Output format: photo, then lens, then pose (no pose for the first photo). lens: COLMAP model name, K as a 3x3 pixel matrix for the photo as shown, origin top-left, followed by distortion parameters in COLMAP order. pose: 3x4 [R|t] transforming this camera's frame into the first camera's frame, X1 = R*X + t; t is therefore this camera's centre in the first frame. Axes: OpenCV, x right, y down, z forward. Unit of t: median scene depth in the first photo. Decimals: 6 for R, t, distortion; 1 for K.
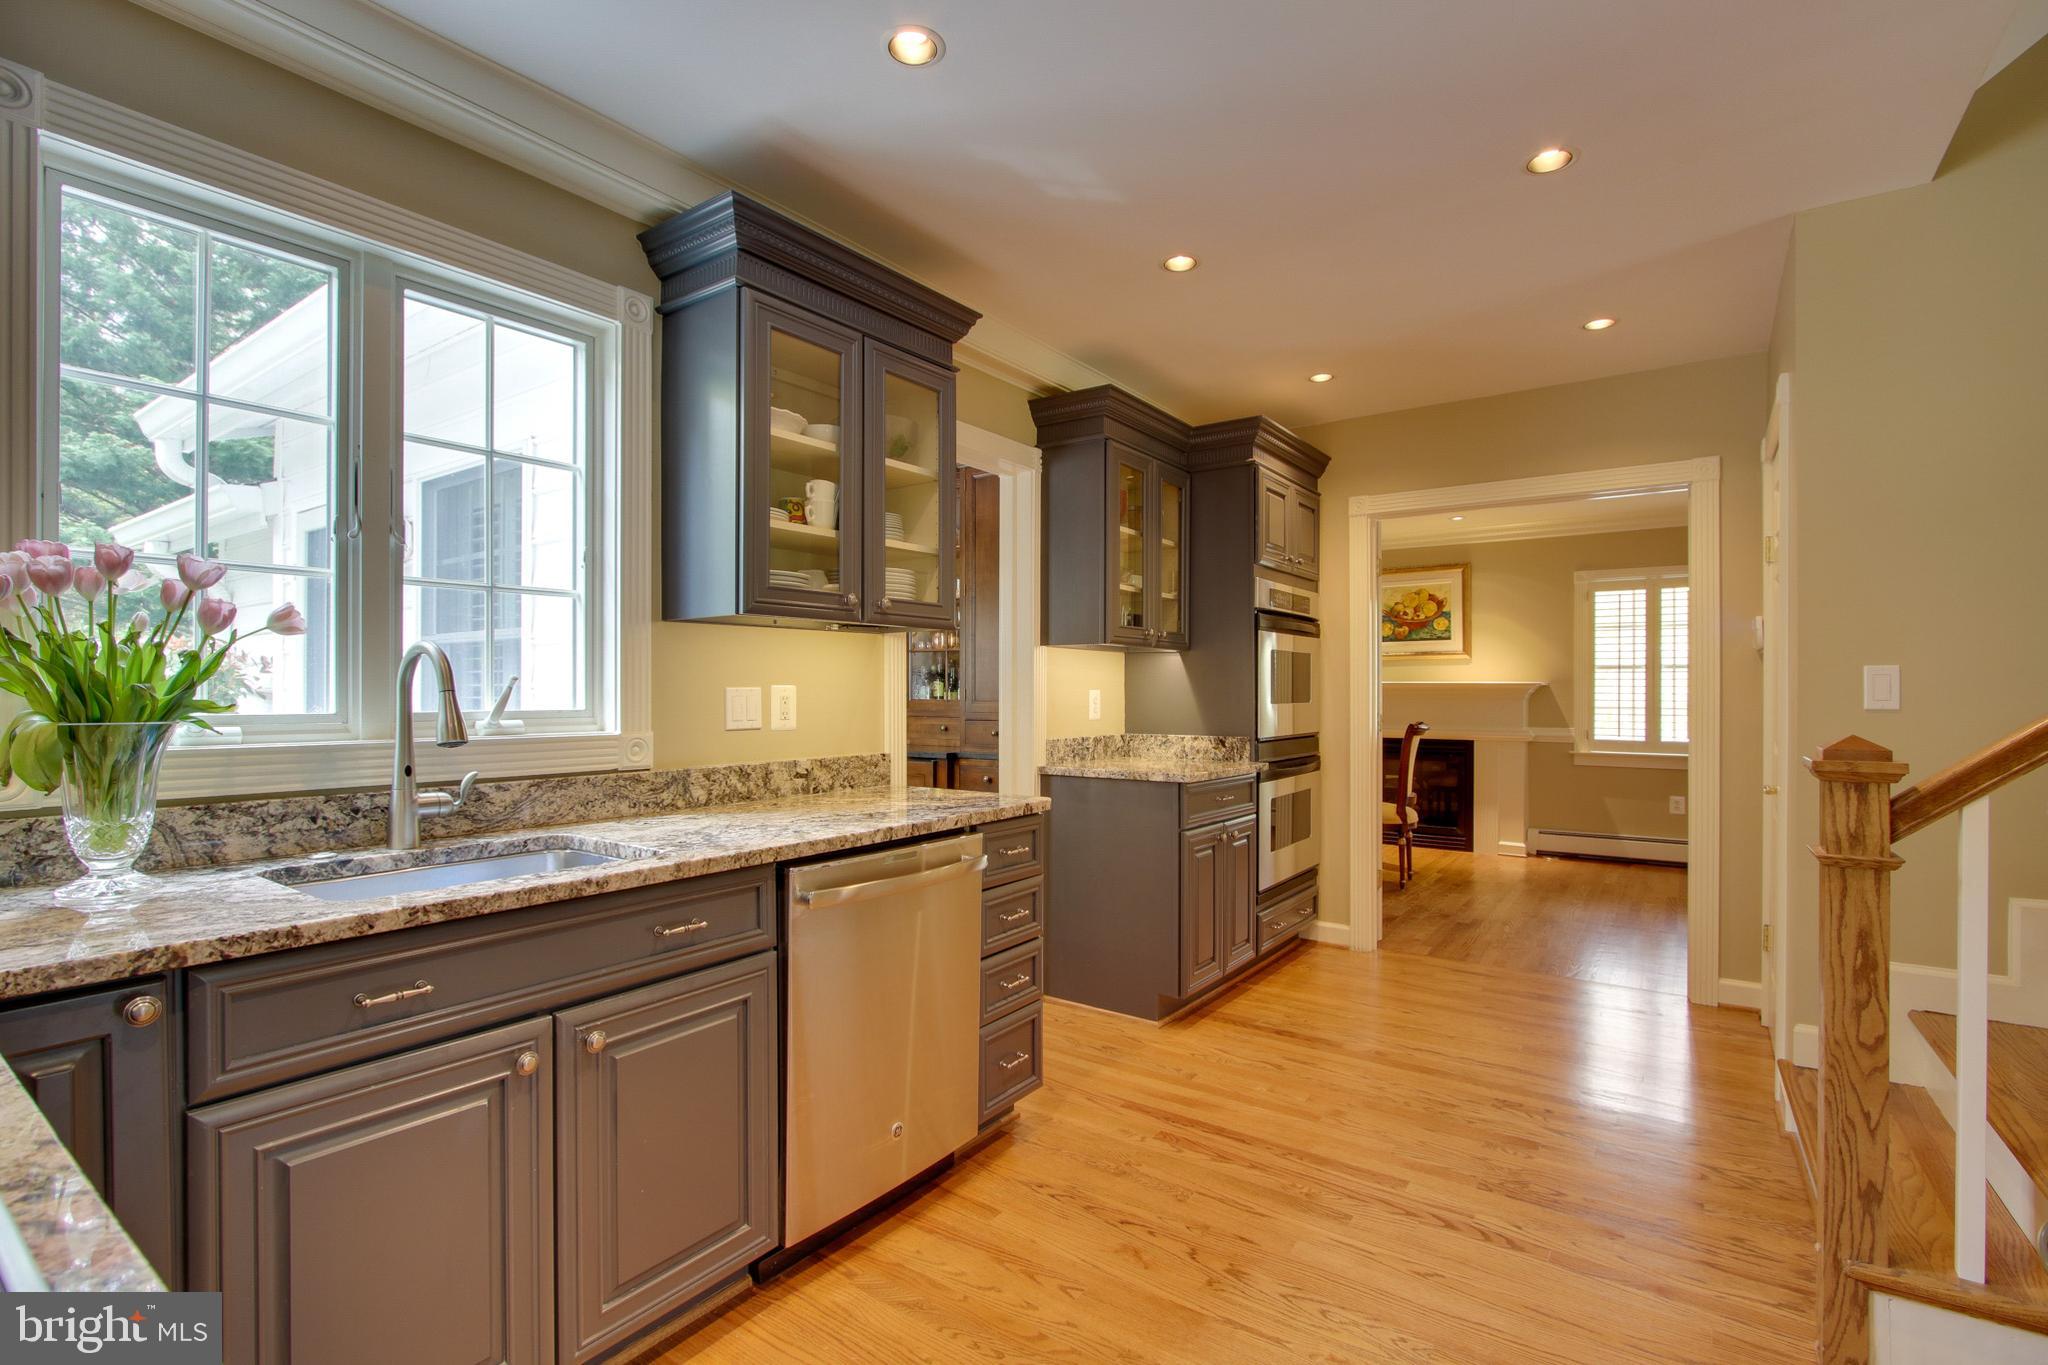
lens RADIAL K [[943.5, 0, 1025.5], [0, 943.5, 692.1], [0, 0, 1]] dist [-0.017980, 0.000995]
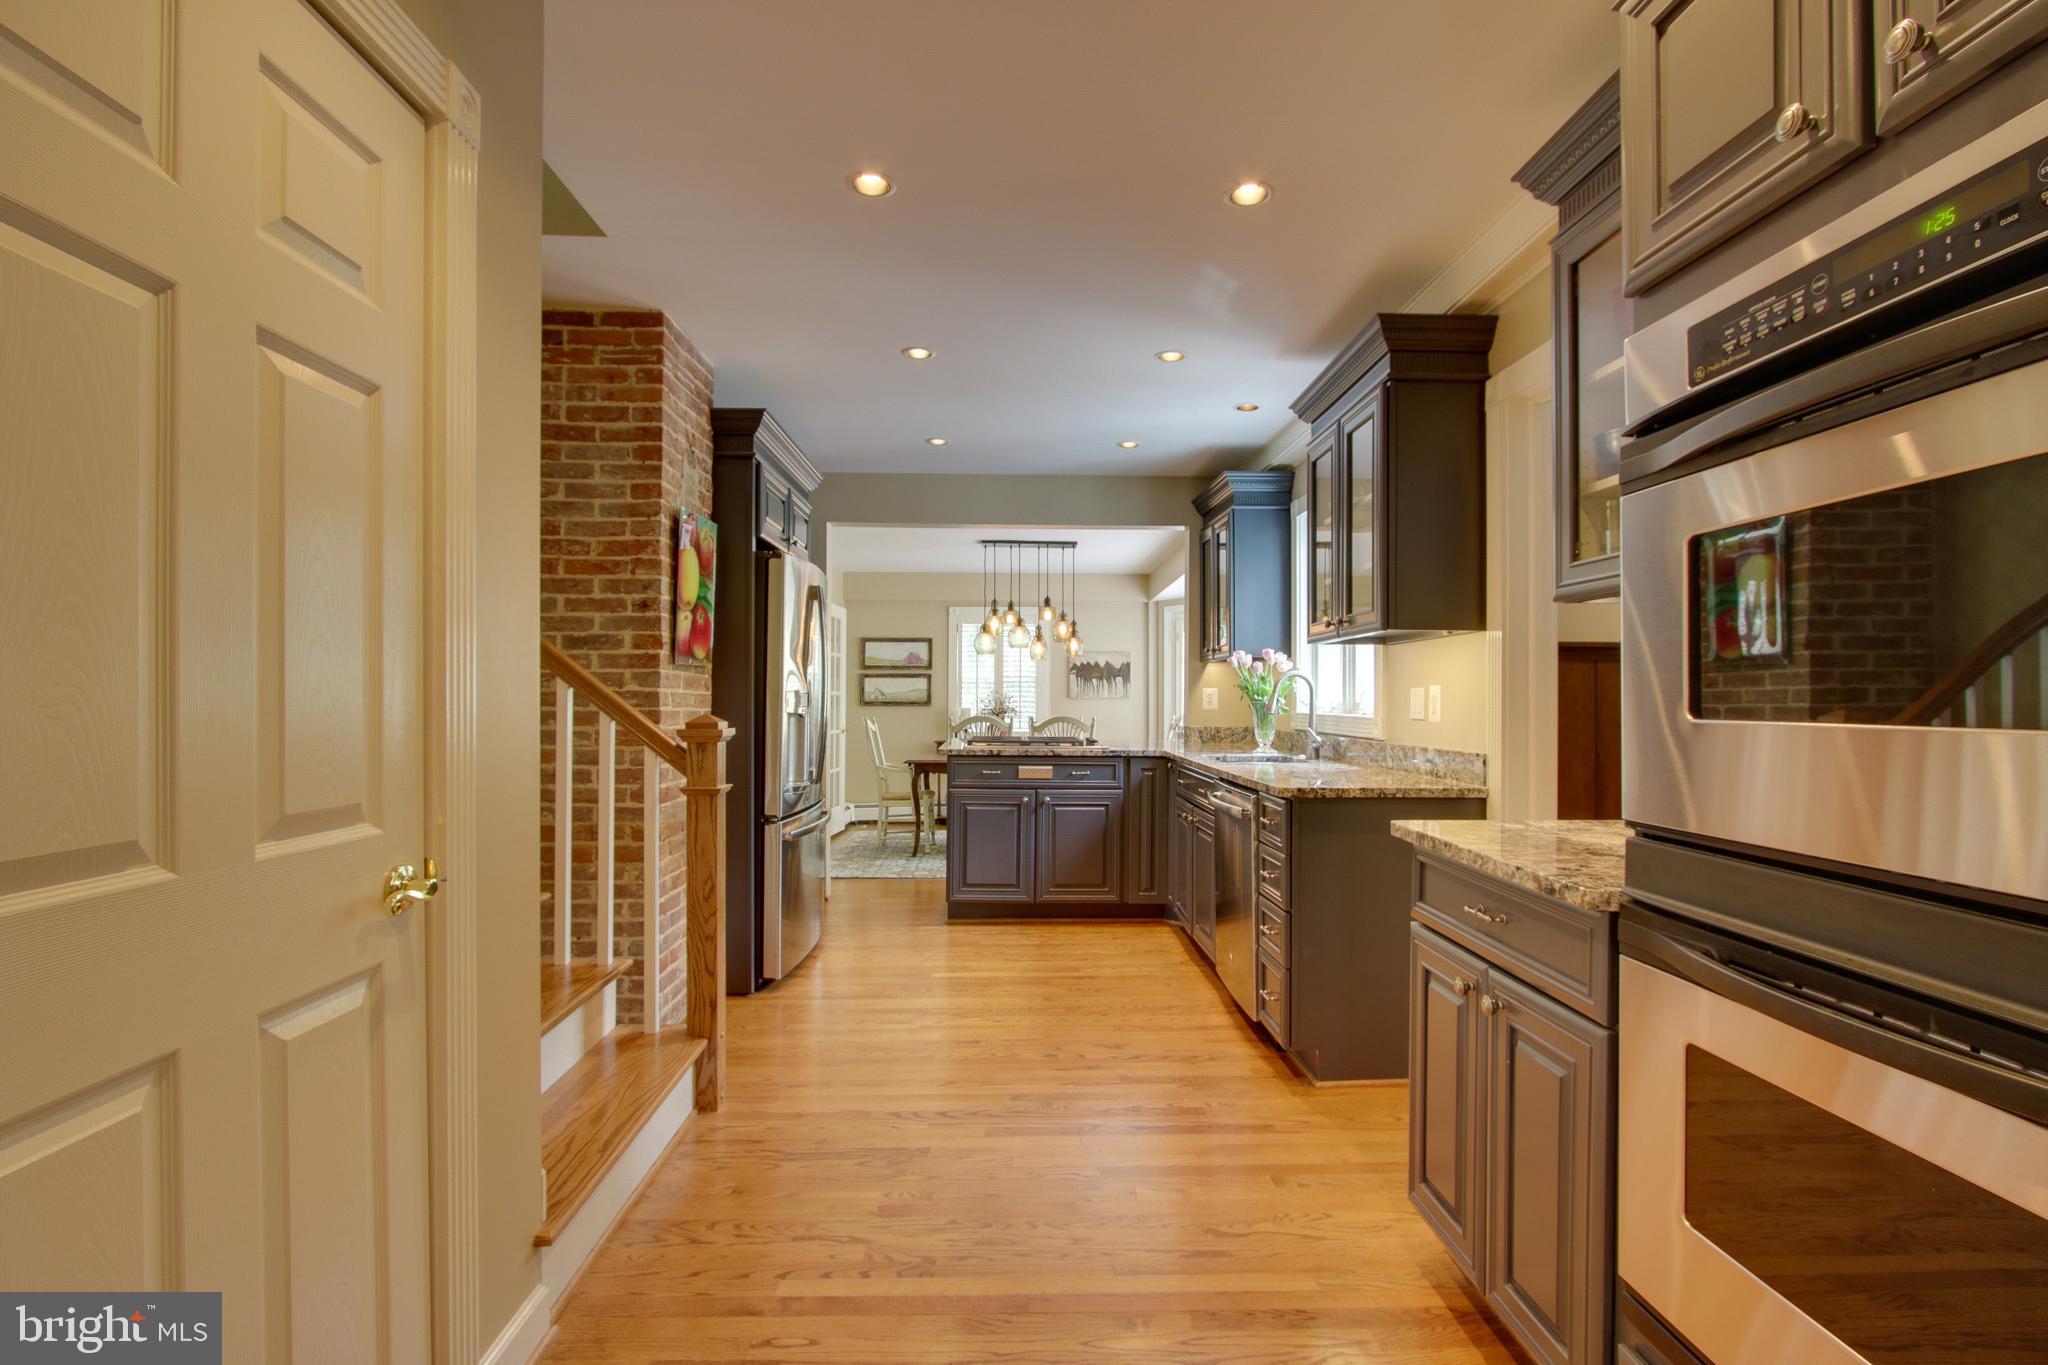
lens RADIAL K [[943.5, 0, 1025.5], [0, 943.5, 692.1], [0, 0, 1]] dist [-0.017980, 0.000995]
pose [[-0.798304, -0.005977, -0.602225, 0.607974], [-0.003840, 0.999981, -0.004835, 0.006091], [0.602243, -0.001547, -0.798312, 1.117868]]
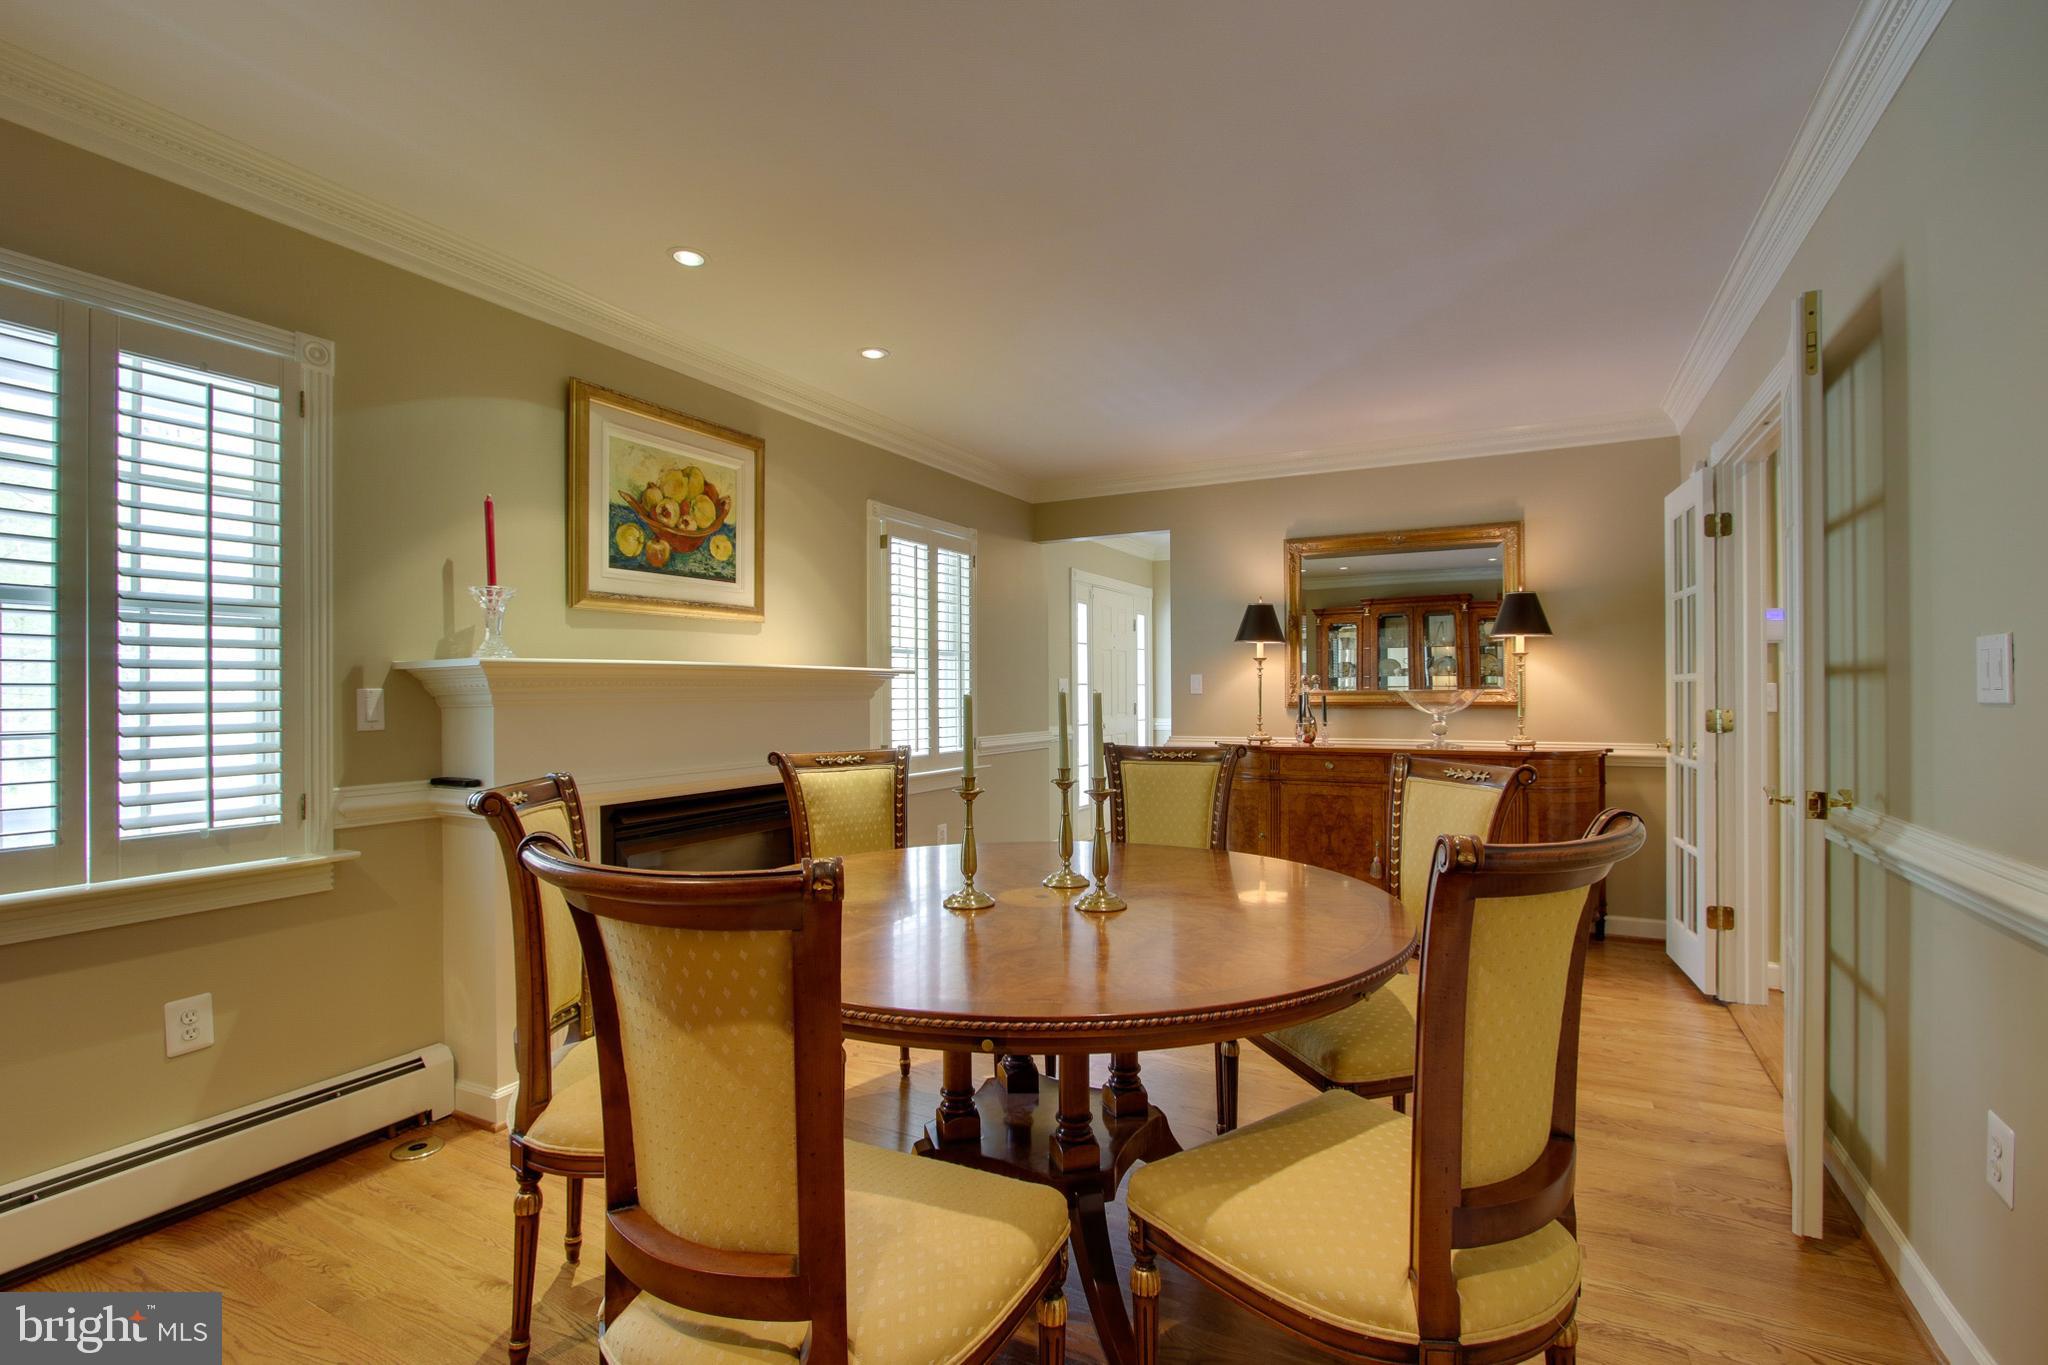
lens RADIAL K [[943.5, 0, 1025.5], [0, 943.5, 692.1], [0, 0, 1]] dist [-0.017980, 0.000995]
pose [[-0.137387, -0.003826, 0.990510, -0.127182], [0.004892, 0.999978, 0.004541, 0.002346], [-0.990505, 0.005469, -0.137365, 1.740591]]
